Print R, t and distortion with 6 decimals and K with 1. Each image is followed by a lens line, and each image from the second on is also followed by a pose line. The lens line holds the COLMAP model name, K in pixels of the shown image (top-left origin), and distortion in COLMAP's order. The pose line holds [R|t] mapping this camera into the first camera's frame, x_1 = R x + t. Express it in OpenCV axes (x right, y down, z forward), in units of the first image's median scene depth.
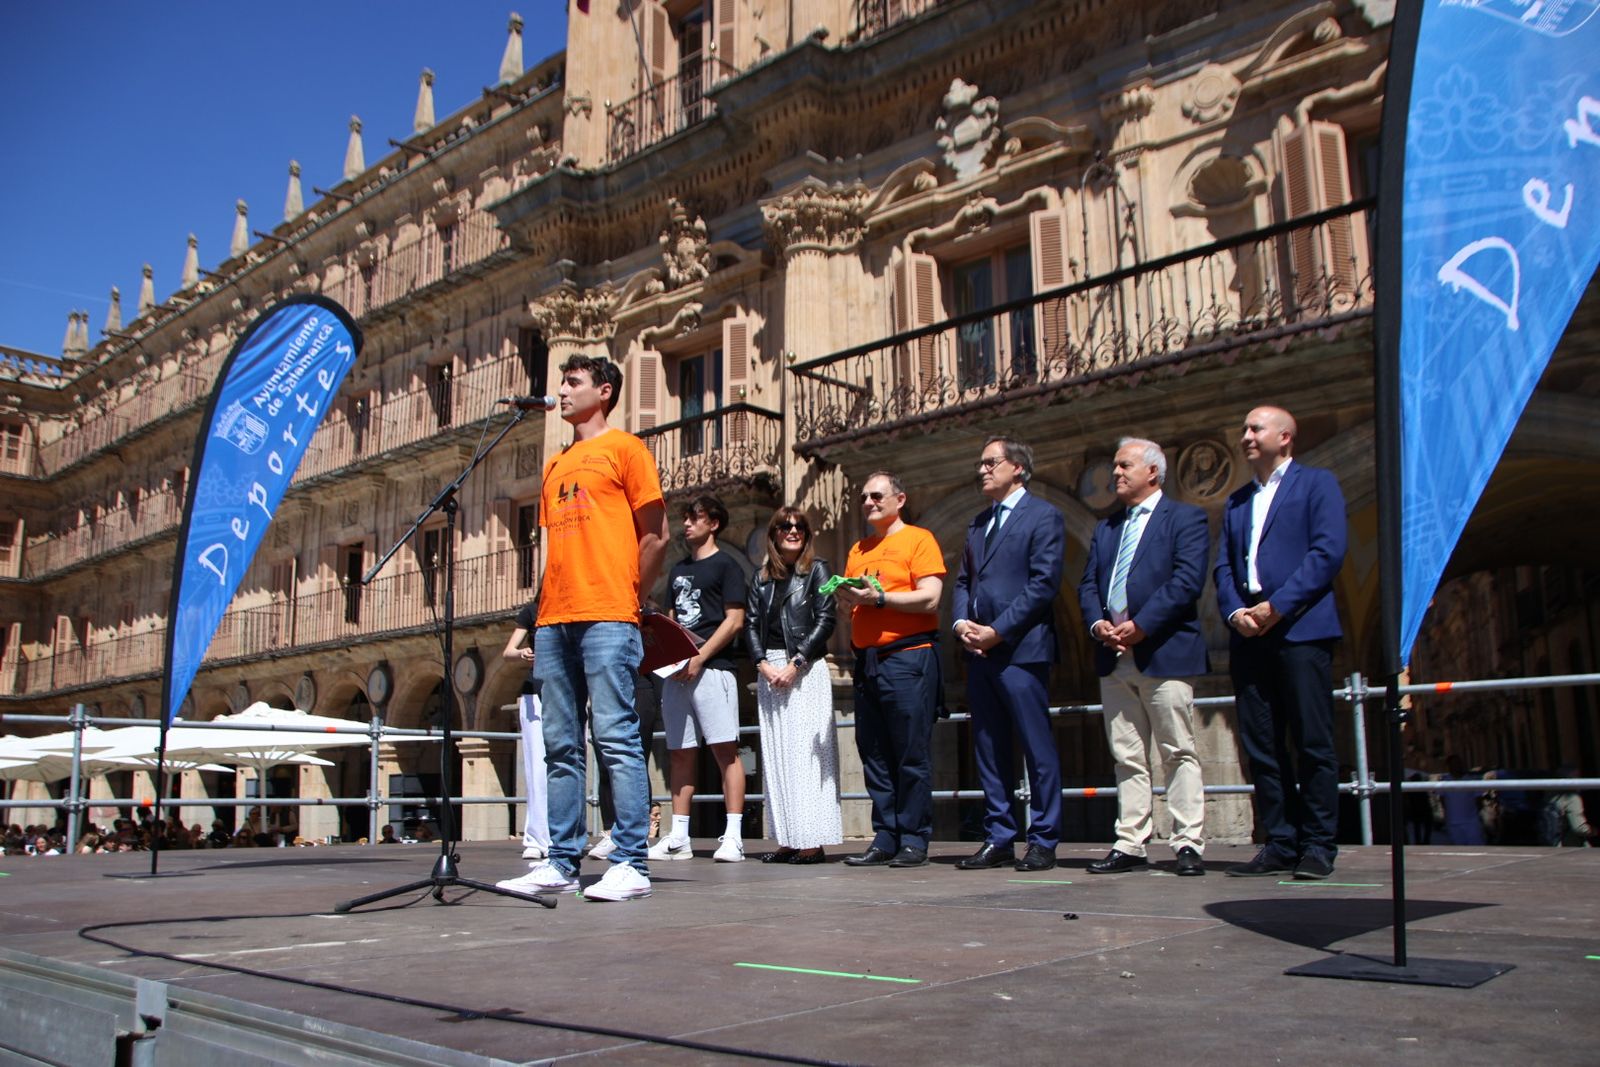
lens RADIAL K [[1363.7, 0, 800.0], [0, 1363.7, 546.7], [0, 0, 1]] dist [-0.040078, -0.000502]
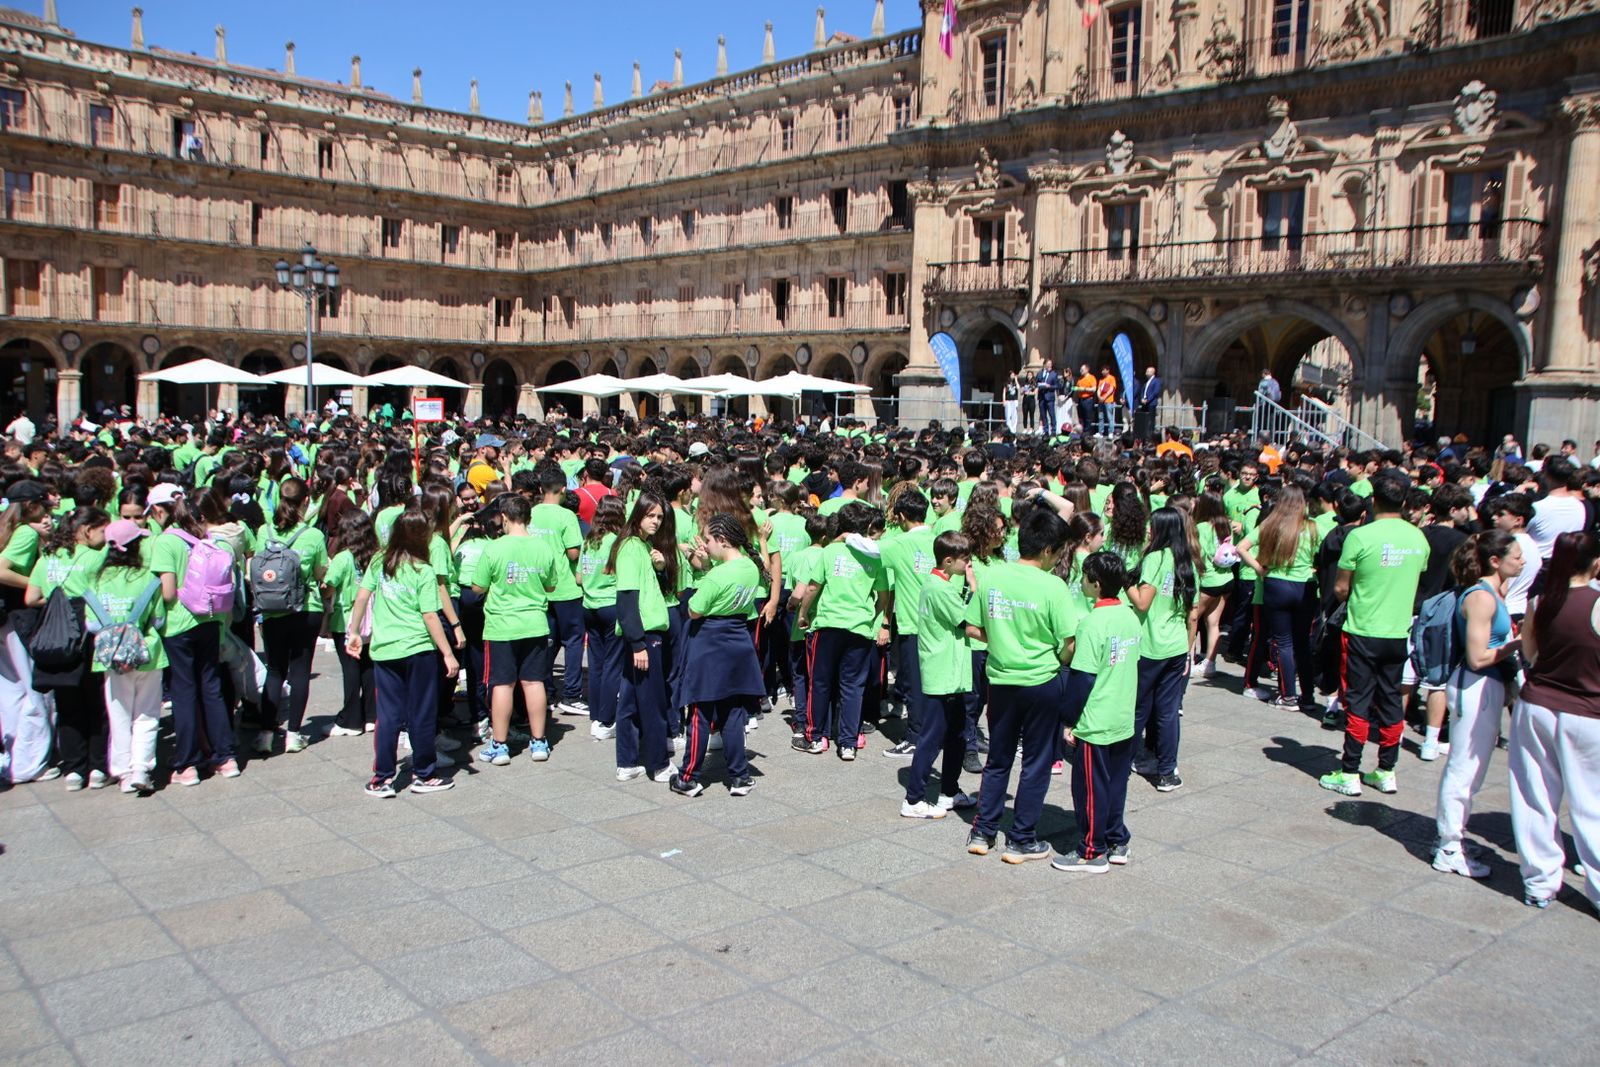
lens RADIAL K [[1441.4, 0, 791.3], [0, 1441.4, 525.3], [0, 0, 1]] dist [-0.081162, 0.073275]
pose [[0.994764, 0.056002, -0.085485, -0.167318], [-0.033021, 0.967752, 0.249731, -0.231957], [0.096714, -0.245601, 0.964534, -1.373704]]
